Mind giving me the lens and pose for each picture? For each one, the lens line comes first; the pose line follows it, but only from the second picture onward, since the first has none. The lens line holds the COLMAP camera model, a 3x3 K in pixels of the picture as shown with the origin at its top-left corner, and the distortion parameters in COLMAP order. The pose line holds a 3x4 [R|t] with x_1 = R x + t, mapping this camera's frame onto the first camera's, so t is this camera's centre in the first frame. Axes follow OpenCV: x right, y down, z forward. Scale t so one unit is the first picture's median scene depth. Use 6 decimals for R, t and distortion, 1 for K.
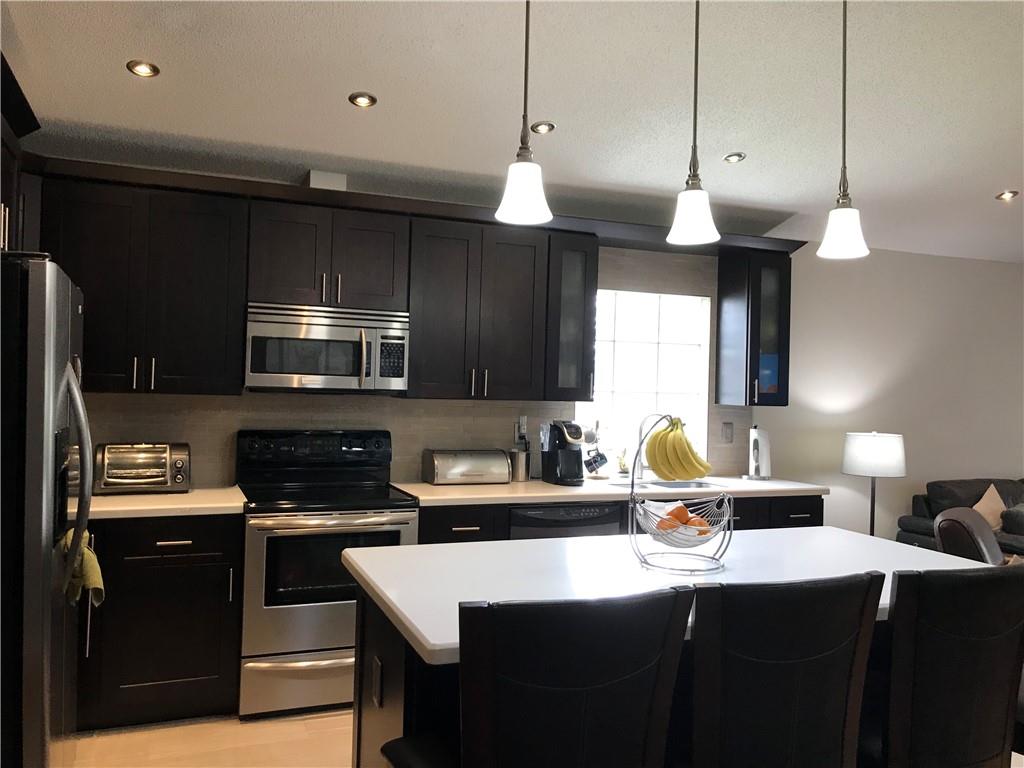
lens RADIAL K [[831.9, 0, 512.9], [0, 831.9, 373.0], [0, 0, 1]] dist [0.153563, -0.354485]
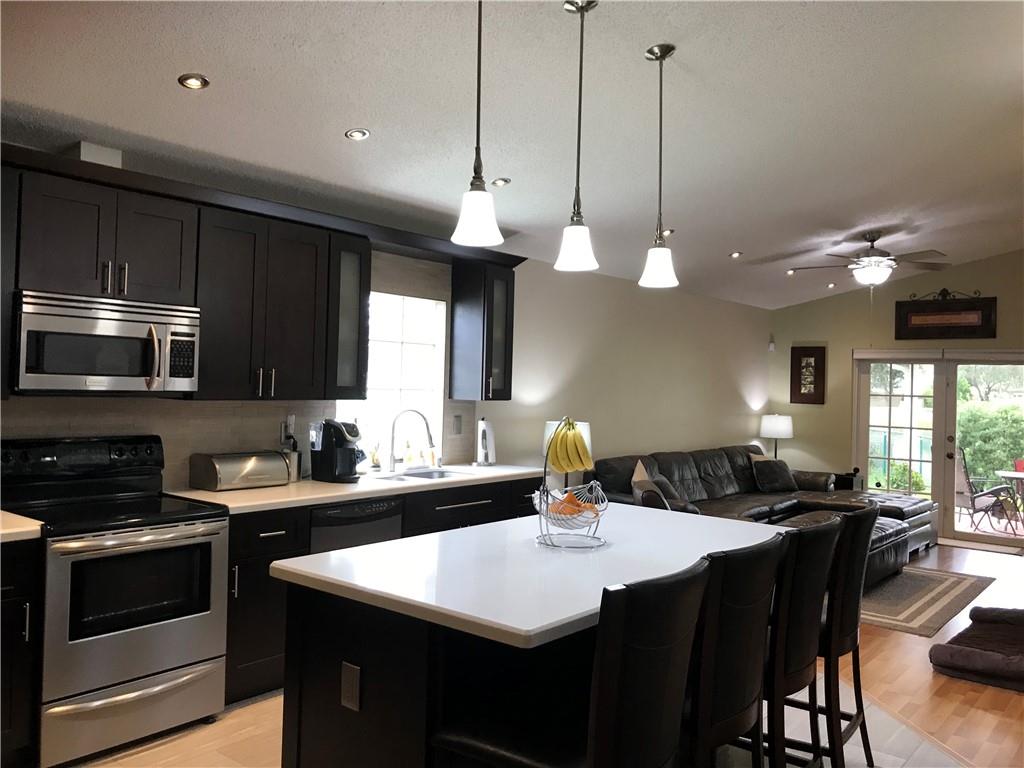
lens RADIAL K [[837.2, 0, 513.5], [0, 837.2, 371.5], [0, 0, 1]] dist [0.071644, -0.082078]
pose [[0.870629, 0.003288, 0.491930, -0.277848], [-0.010047, 0.999888, 0.011098, -0.015256], [-0.491838, -0.014604, 0.870564, 0.008192]]
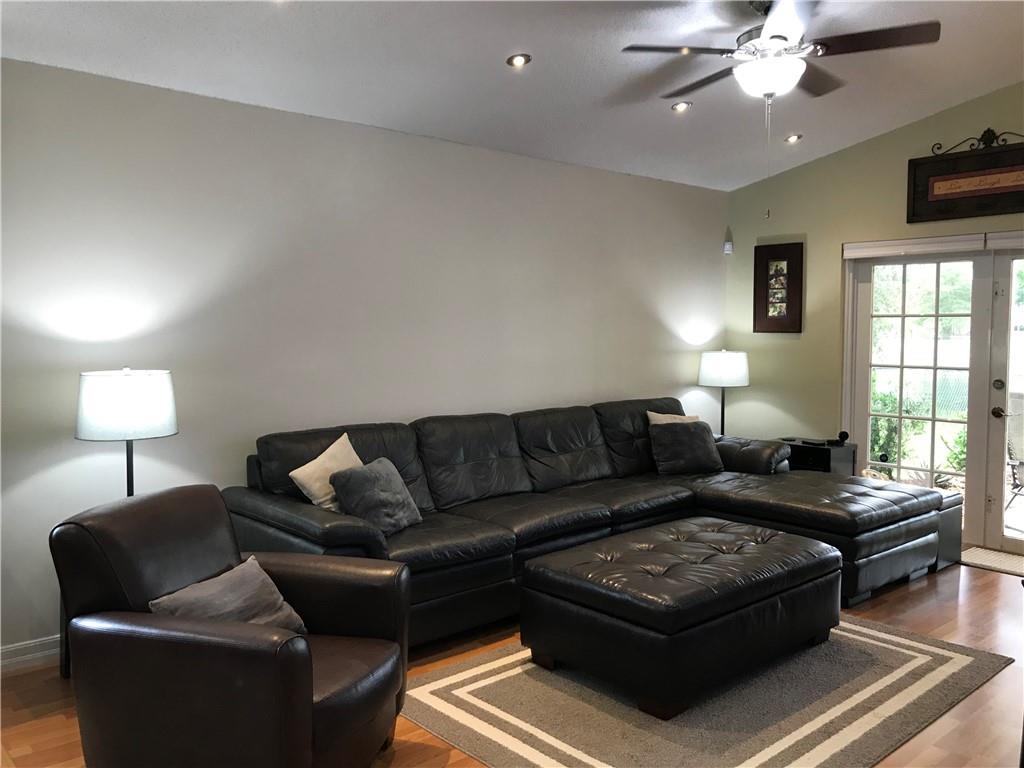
lens RADIAL K [[837.2, 0, 513.5], [0, 837.2, 371.5], [0, 0, 1]] dist [0.071644, -0.082078]
pose [[0.939607, -0.044081, 0.339404, 0.618025], [0.018782, 0.996818, 0.077467, 0.035071], [-0.341738, -0.066414, 0.937445, 0.376983]]
